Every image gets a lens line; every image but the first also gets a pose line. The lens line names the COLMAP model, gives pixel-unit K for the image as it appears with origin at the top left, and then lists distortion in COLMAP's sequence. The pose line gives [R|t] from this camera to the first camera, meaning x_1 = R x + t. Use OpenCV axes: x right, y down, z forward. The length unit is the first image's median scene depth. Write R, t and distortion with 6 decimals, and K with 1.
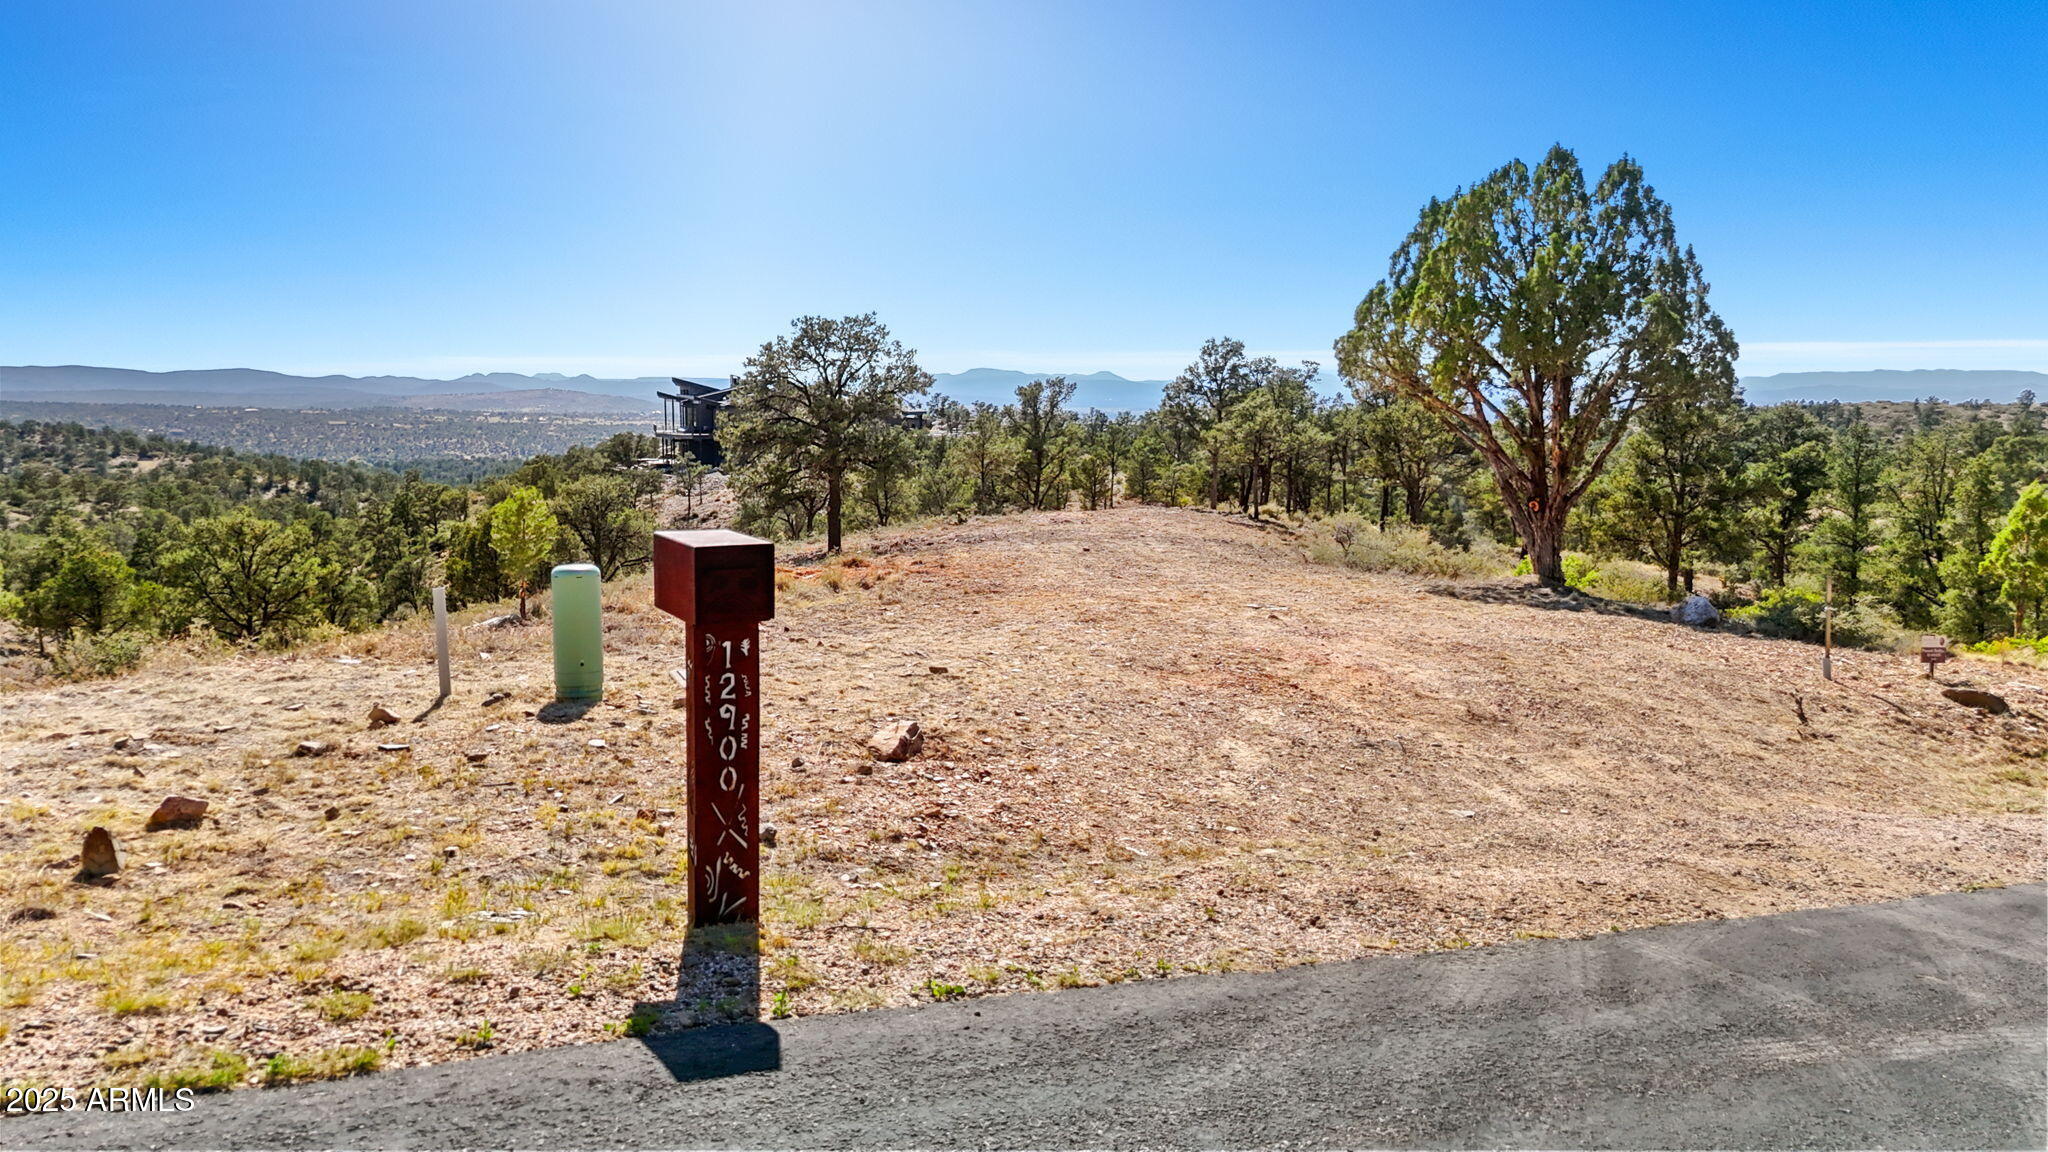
lens RADIAL K [[1473.8, 0, 1050.6], [0, 1473.8, 578.6], [0, 0, 1]] dist [-0.005311, -0.003884]
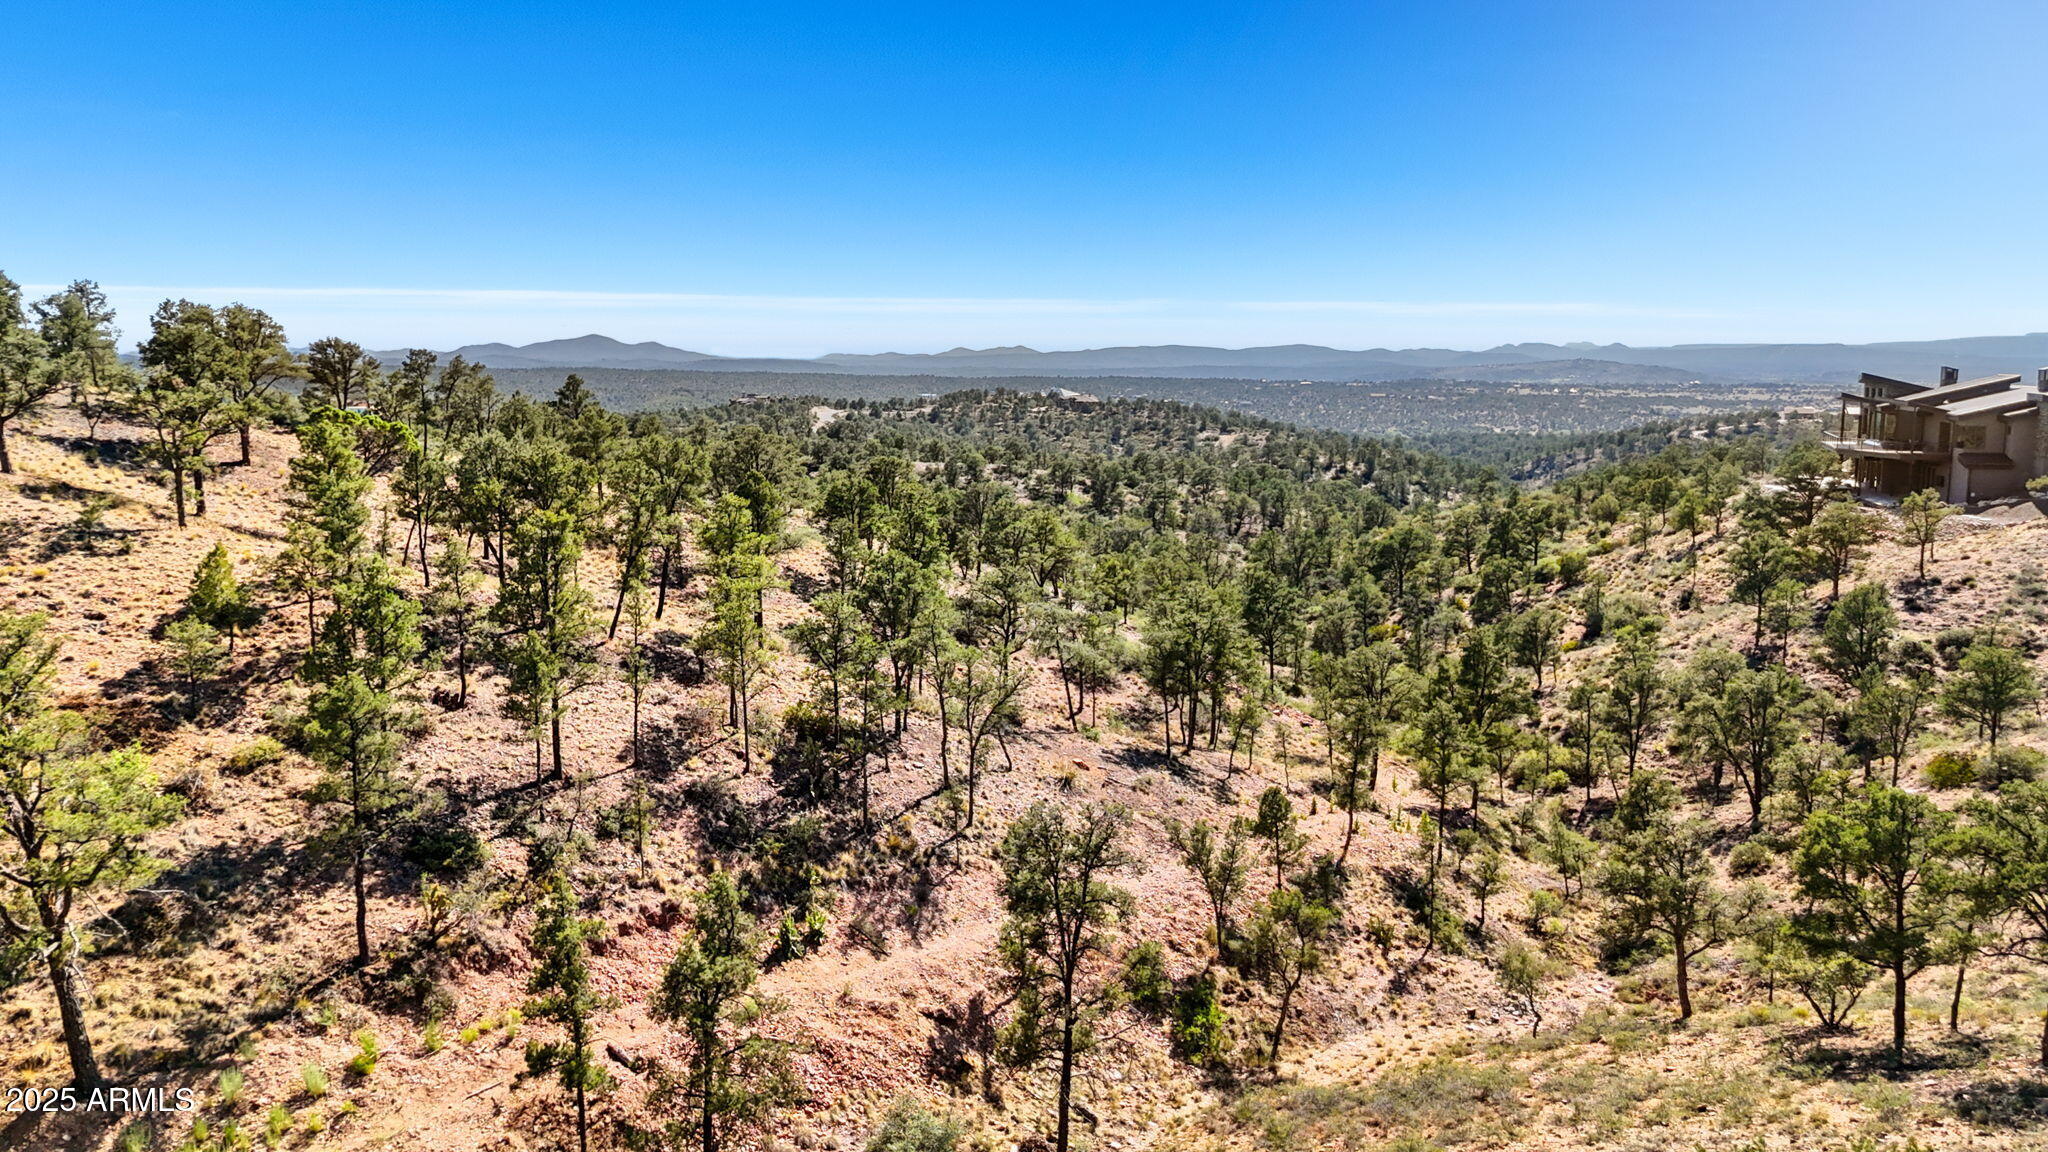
lens RADIAL K [[1456.1, 0, 1024.0], [0, 1456.1, 576.0], [0, 0, 1]] dist [0.081352, -0.093517]
pose [[0.776097, 0.078963, -0.625650, -0.108194], [-0.067237, 0.996835, 0.042406, -0.036183], [0.627018, 0.009156, 0.778951, 0.136688]]
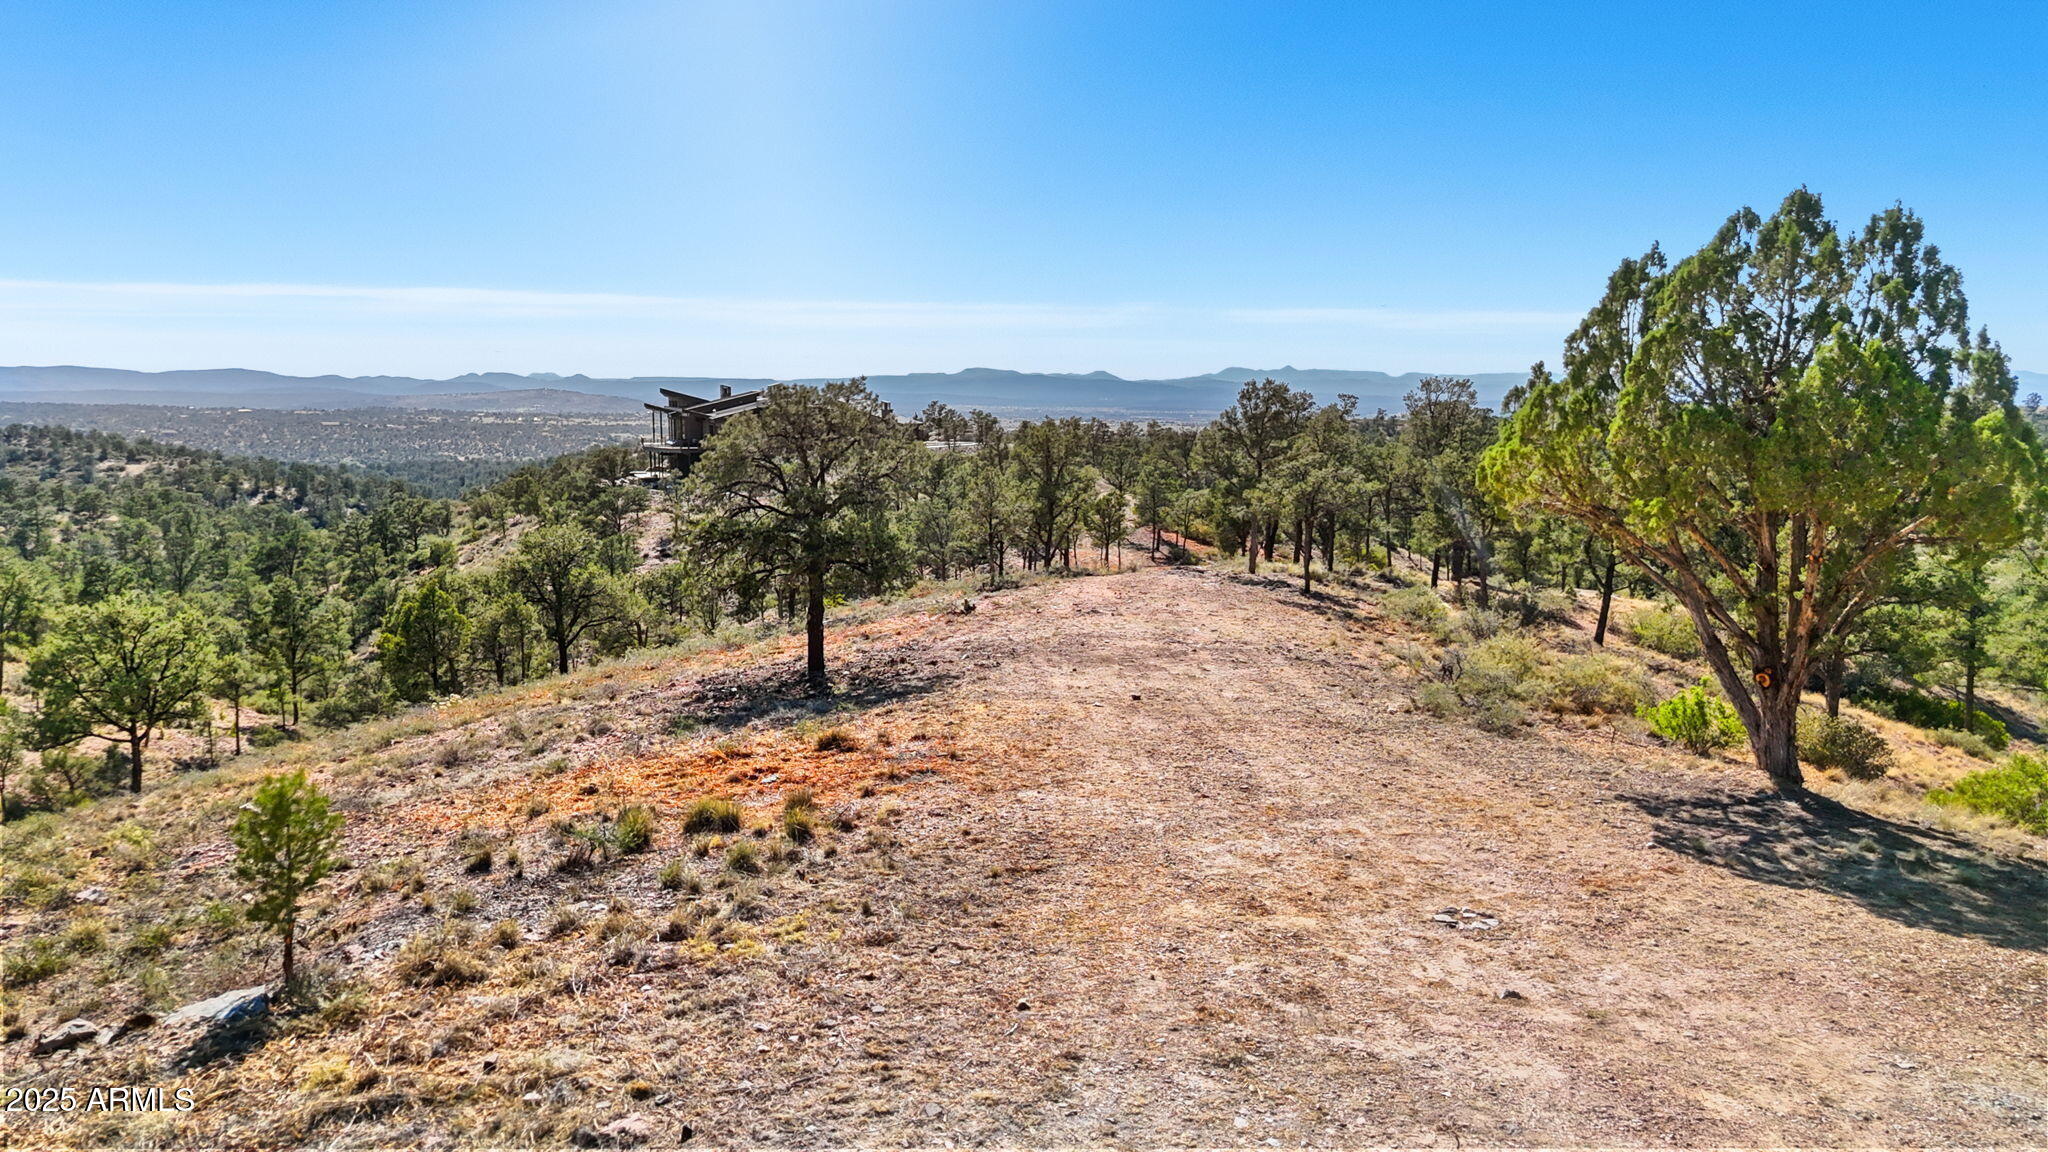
lens RADIAL K [[1473.8, 0, 1050.6], [0, 1473.8, 578.6], [0, 0, 1]] dist [-0.005311, -0.003884]
pose [[0.999996, -0.000902, 0.002766, -0.003391], [0.000901, 0.999999, 0.000444, -0.011926], [-0.002766, -0.000441, 0.999996, 0.031855]]
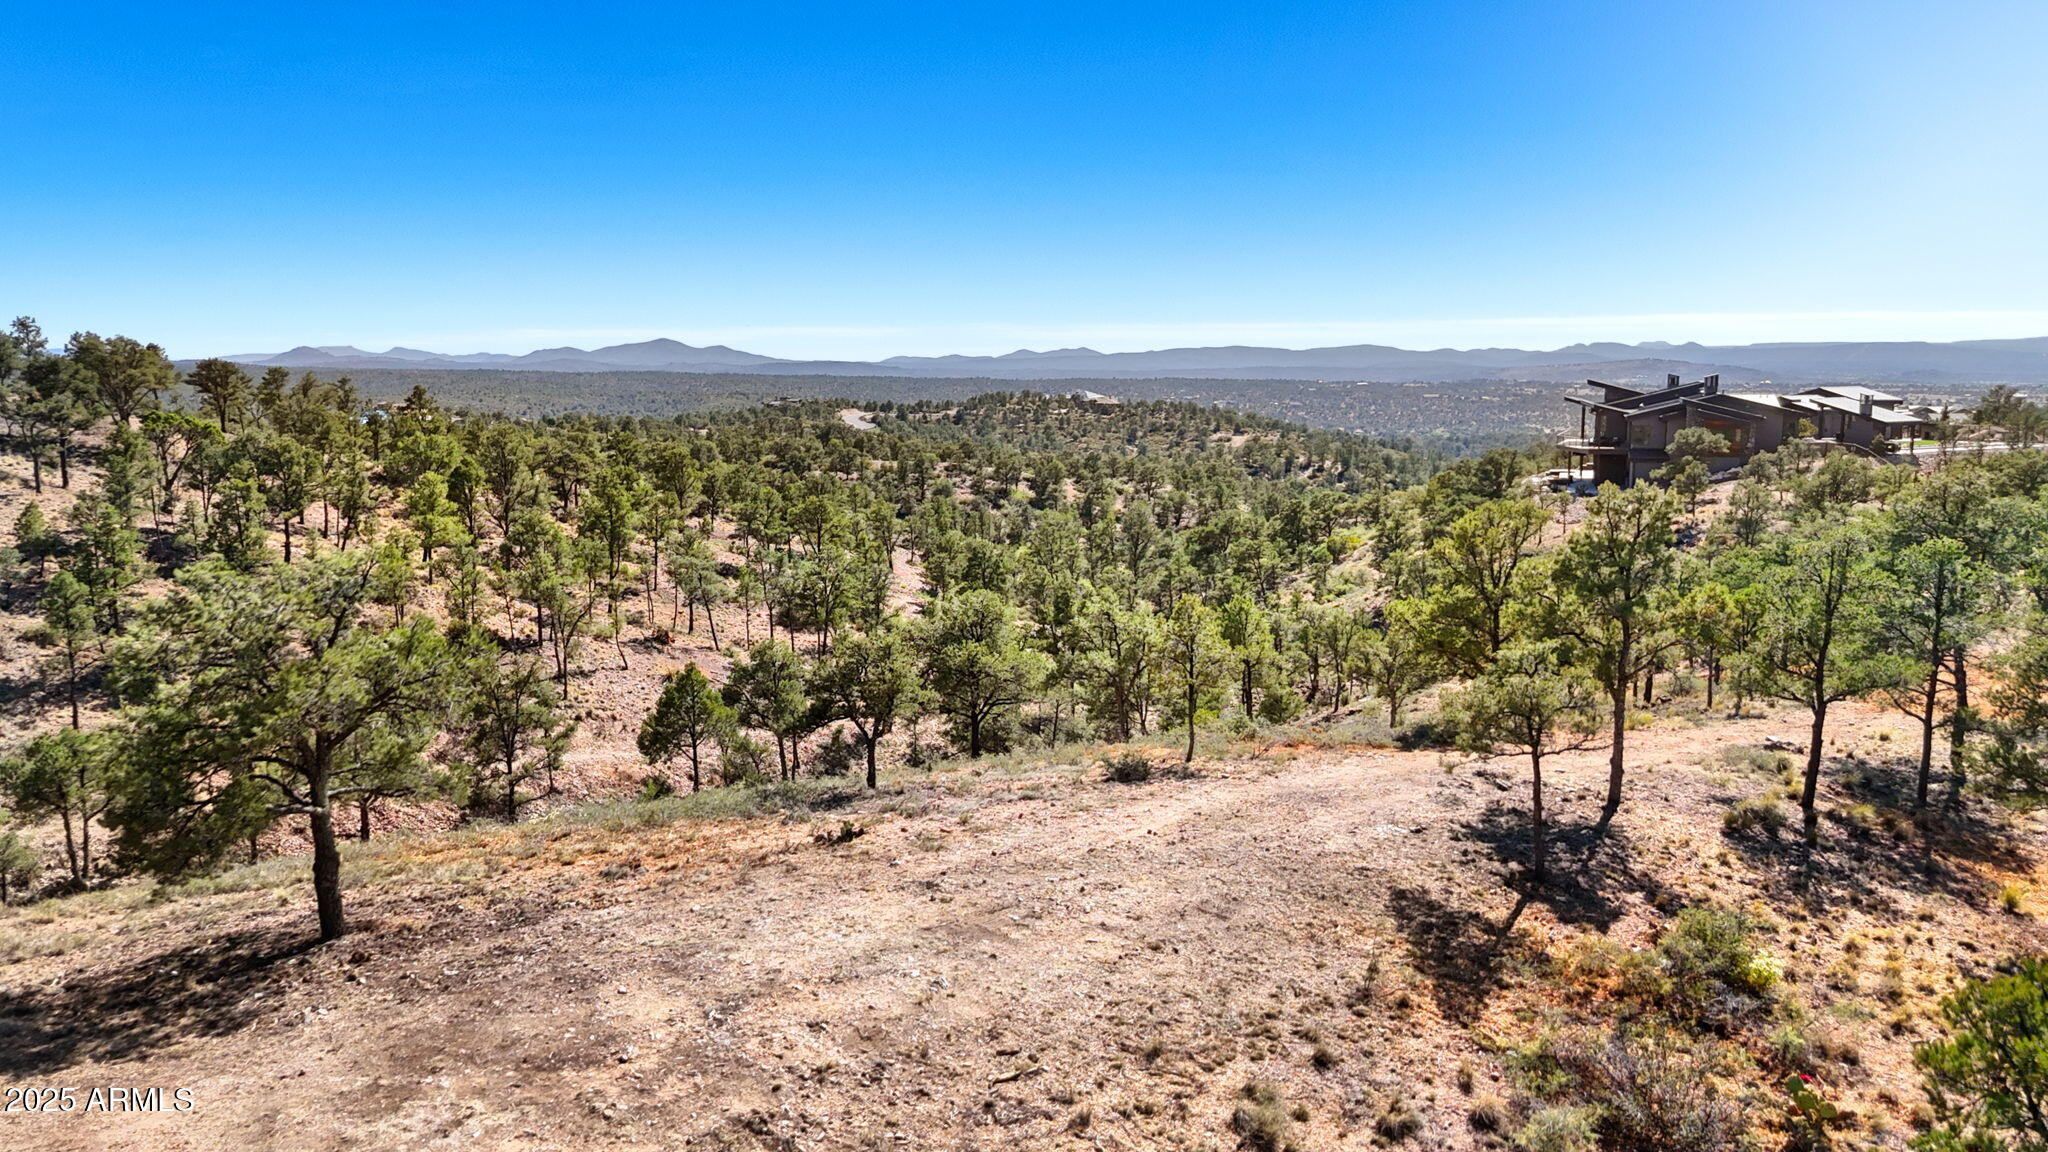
lens RADIAL K [[1456.1, 0, 1024.0], [0, 1456.1, 576.0], [0, 0, 1]] dist [0.081352, -0.093517]
pose [[0.747113, 0.080312, -0.659828, 0.079279], [-0.068157, 0.996698, 0.044141, -0.036876], [0.661194, 0.011994, 0.750119, 0.126518]]
